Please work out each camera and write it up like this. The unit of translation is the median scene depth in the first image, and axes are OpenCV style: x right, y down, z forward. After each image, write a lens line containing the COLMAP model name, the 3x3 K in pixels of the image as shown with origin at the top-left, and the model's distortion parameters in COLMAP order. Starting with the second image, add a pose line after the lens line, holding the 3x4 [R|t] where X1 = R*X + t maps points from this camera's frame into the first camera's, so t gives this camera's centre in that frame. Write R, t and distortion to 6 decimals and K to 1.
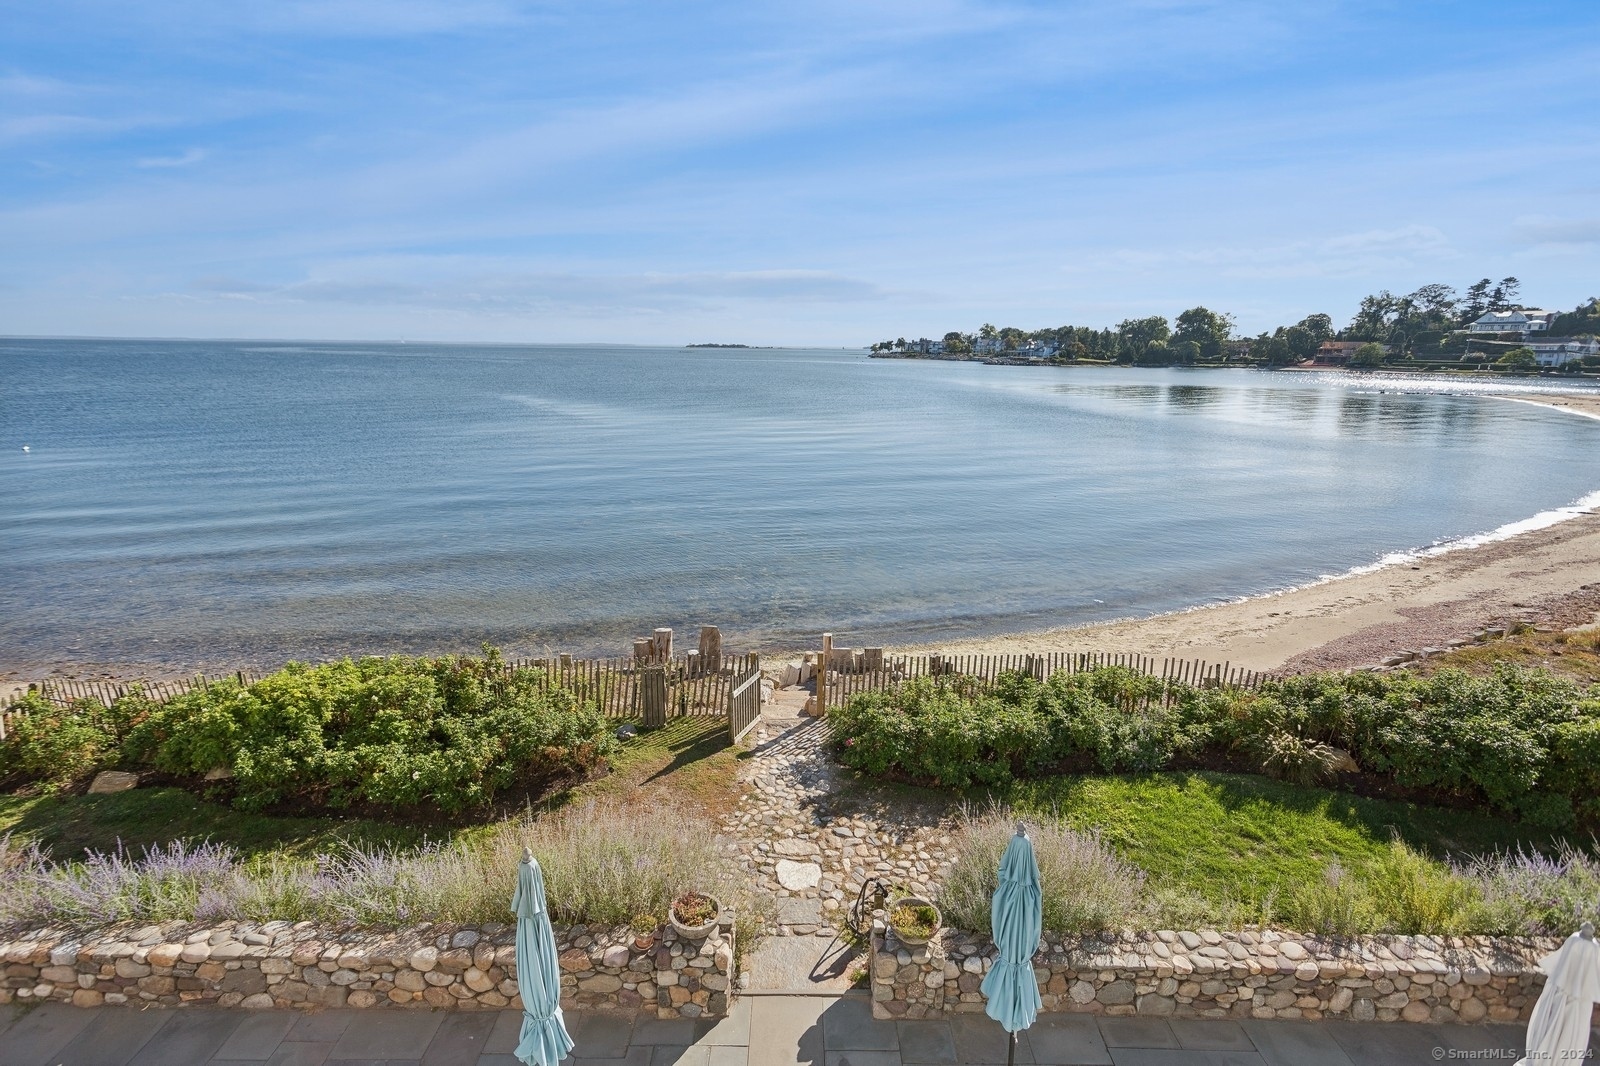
lens RADIAL K [[770.3, 0, 795.5], [0, 770.3, 539.1], [0, 0, 1]] dist [0.003172, 0.001048]
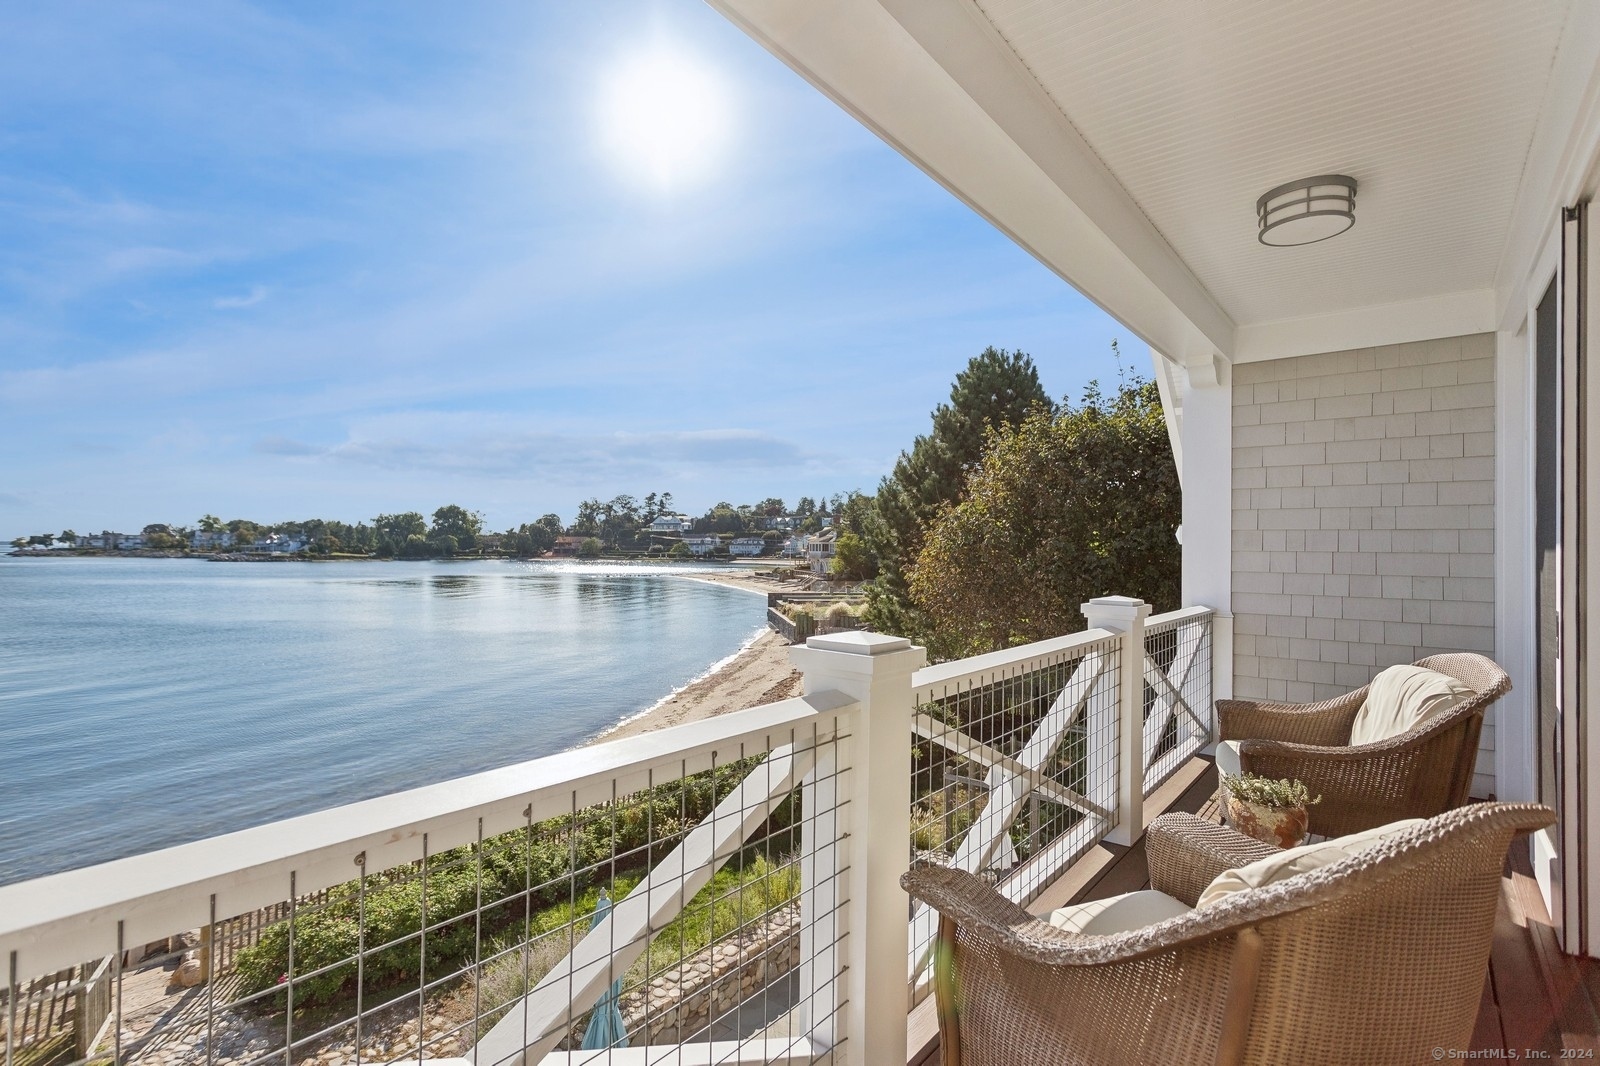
lens RADIAL K [[770.3, 0, 803.4], [0, 770.3, 536.8], [0, 0, 1]] dist [0.003172, 0.001048]
pose [[0.622212, 0.002560, 0.782845, -0.121478], [0.191155, 0.969228, -0.155101, 0.013647], [-0.759153, 0.246150, 0.602576, -0.044368]]
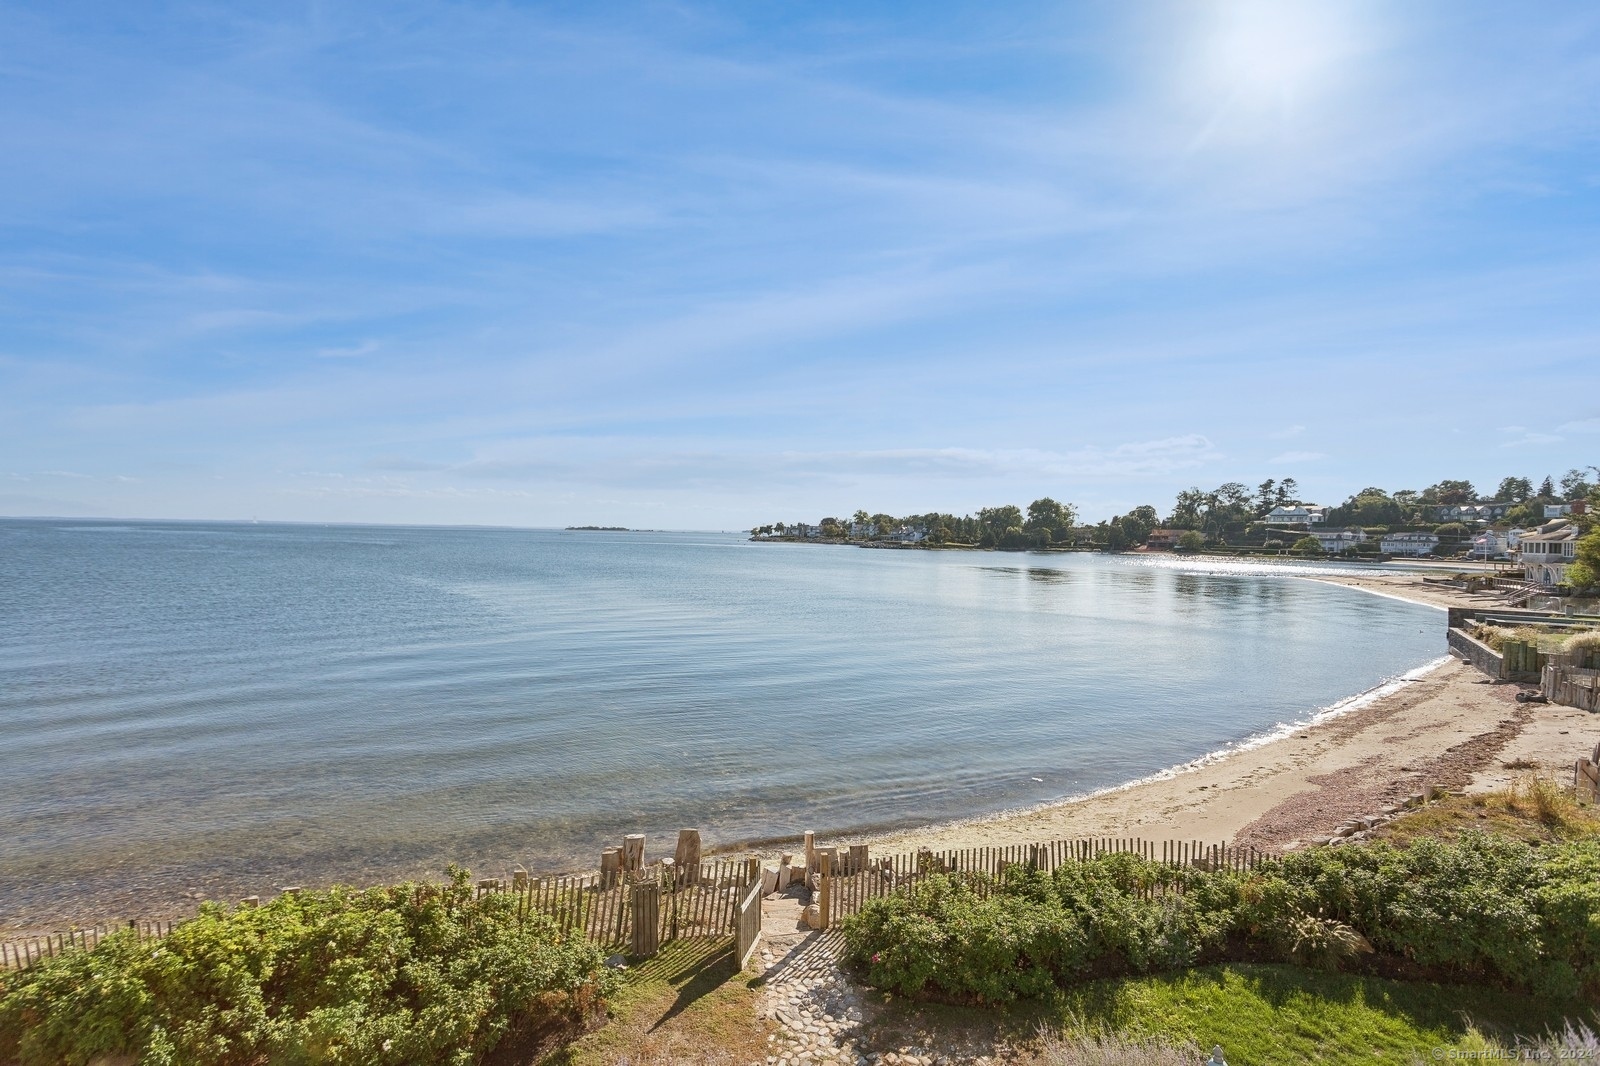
lens RADIAL K [[770.3, 0, 792.2], [0, 770.3, 530.2], [0, 0, 1]] dist [0.003172, 0.001048]
pose [[0.988272, 0.007877, 0.152501, -0.083893], [0.029273, 0.970375, -0.239822, -0.005762], [-0.149872, 0.241474, 0.958764, 0.008649]]
